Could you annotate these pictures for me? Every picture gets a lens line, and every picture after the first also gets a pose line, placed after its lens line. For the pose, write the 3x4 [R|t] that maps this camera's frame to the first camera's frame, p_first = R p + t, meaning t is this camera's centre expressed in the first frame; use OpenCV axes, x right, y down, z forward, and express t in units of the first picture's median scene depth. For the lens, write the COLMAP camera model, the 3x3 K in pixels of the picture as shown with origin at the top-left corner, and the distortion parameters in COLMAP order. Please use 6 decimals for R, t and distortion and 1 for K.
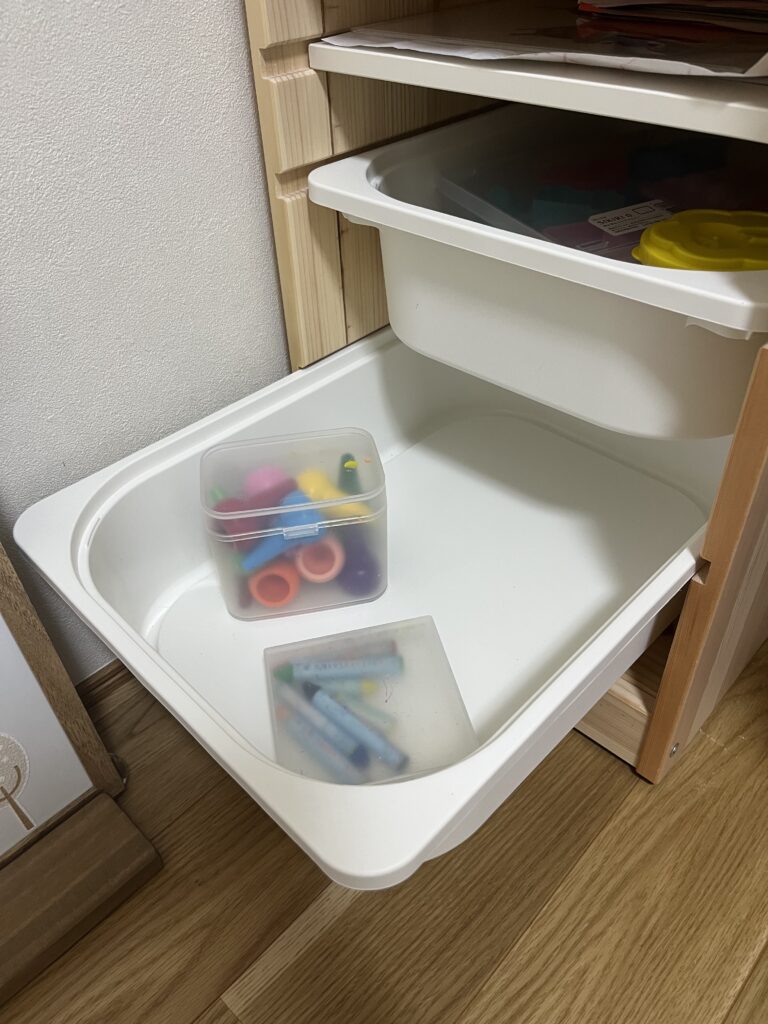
lens RADIAL K [[786.0, 0, 394.1], [0, 786.0, 493.3], [0, 0, 1]] dist [0.056497, -0.105639]
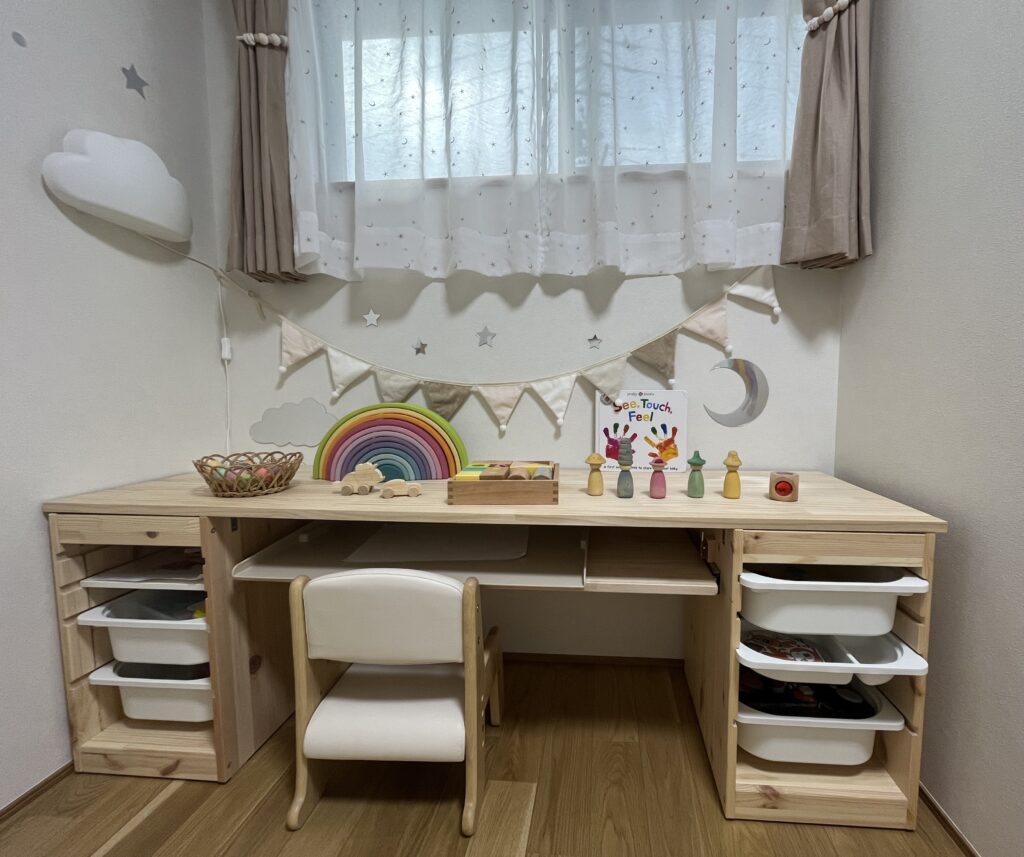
lens RADIAL K [[463.4, 0, 572.3], [0, 463.4, 426.8], [0, 0, 1]] dist [-0.003274, -0.000160]
pose [[0.779122, -0.022291, 0.626476, 0.294517], [0.372834, 0.819878, -0.434506, 0.521165], [-0.503948, 0.572104, 0.647096, -1.638370]]
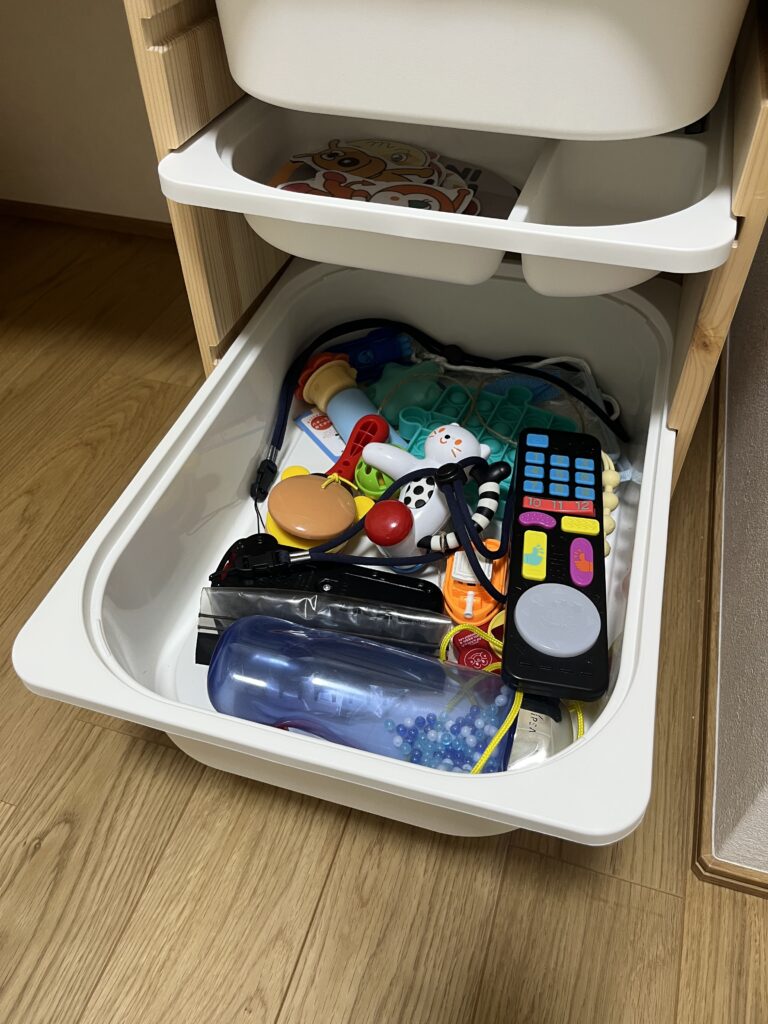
lens RADIAL K [[786.0, 0, 389.5], [0, 786.0, 499.3], [0, 0, 1]] dist [0.056497, -0.105639]
pose [[0.903005, -0.291708, 0.315419, 1.534389], [0.256794, 0.955053, 0.148091, 0.963551], [-0.344441, -0.052729, 0.937326, -1.389984]]
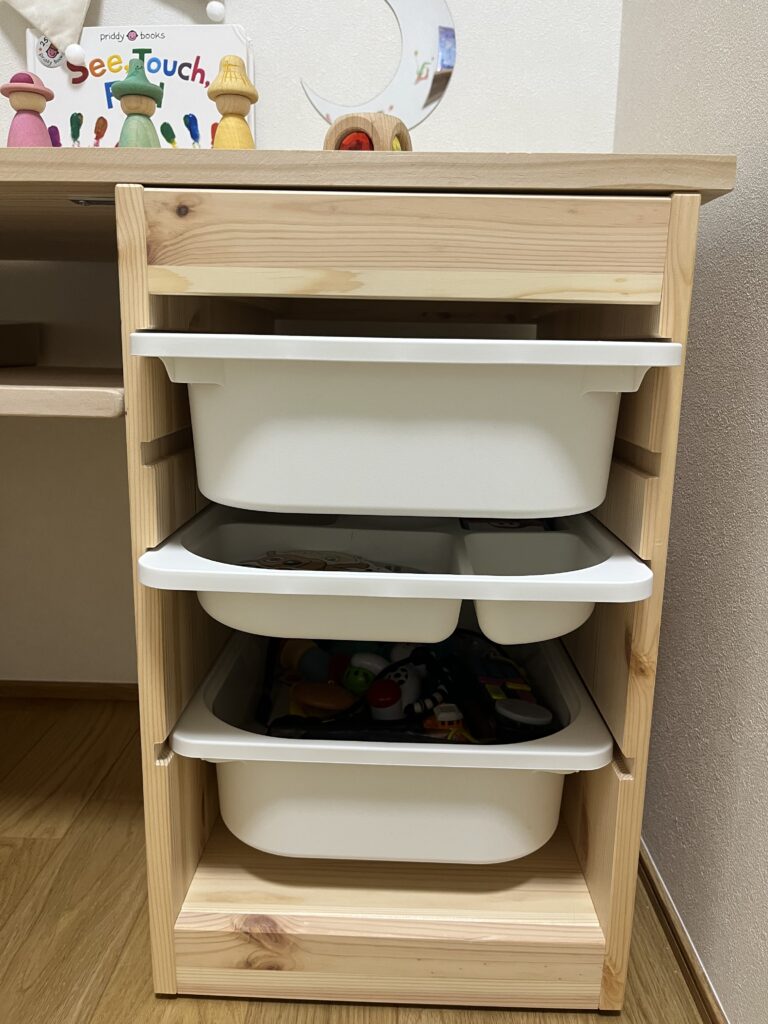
lens RADIAL K [[786.0, 0, 387.1], [0, 786.0, 504.4], [0, 0, 1]] dist [0.056497, -0.105639]
pose [[0.746972, -0.090304, 0.658694, 1.296732], [0.380341, 0.870647, -0.311953, 1.022881], [-0.545319, 0.483549, 0.684695, -1.302496]]
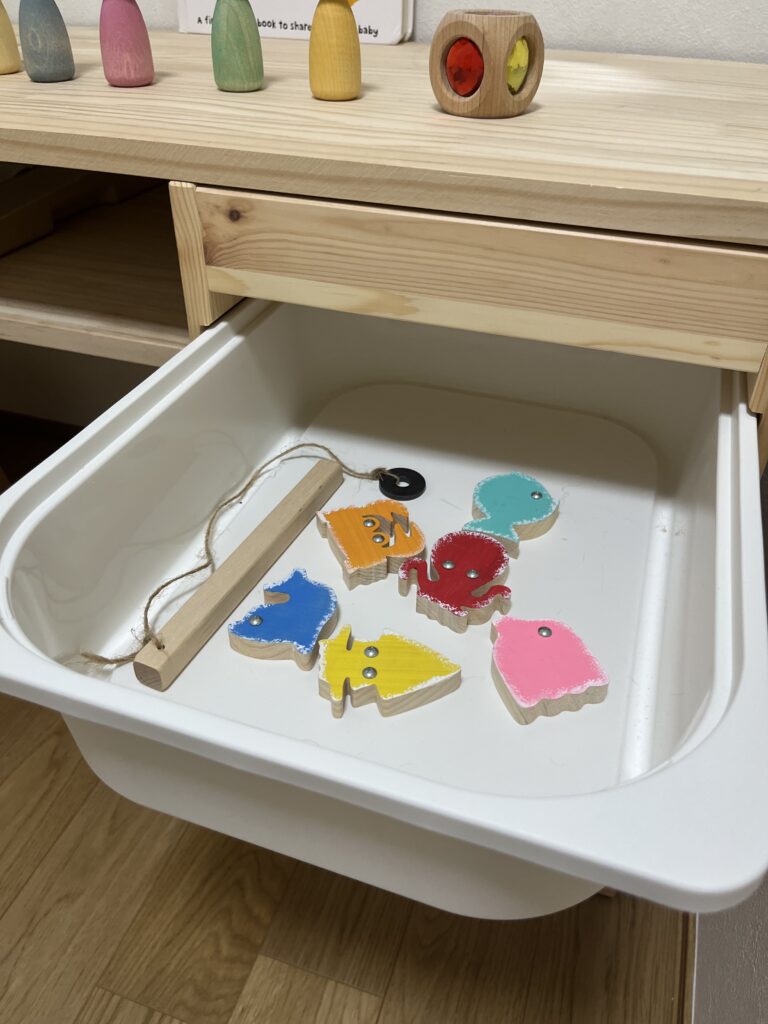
lens RADIAL K [[786.0, 0, 392.0], [0, 786.0, 486.0], [0, 0, 1]] dist [0.056497, -0.105639]
pose [[0.905961, -0.207785, 0.368864, 1.520696], [0.227722, 0.973666, -0.010826, 0.700290], [-0.356901, 0.093806, 0.929420, -1.529350]]
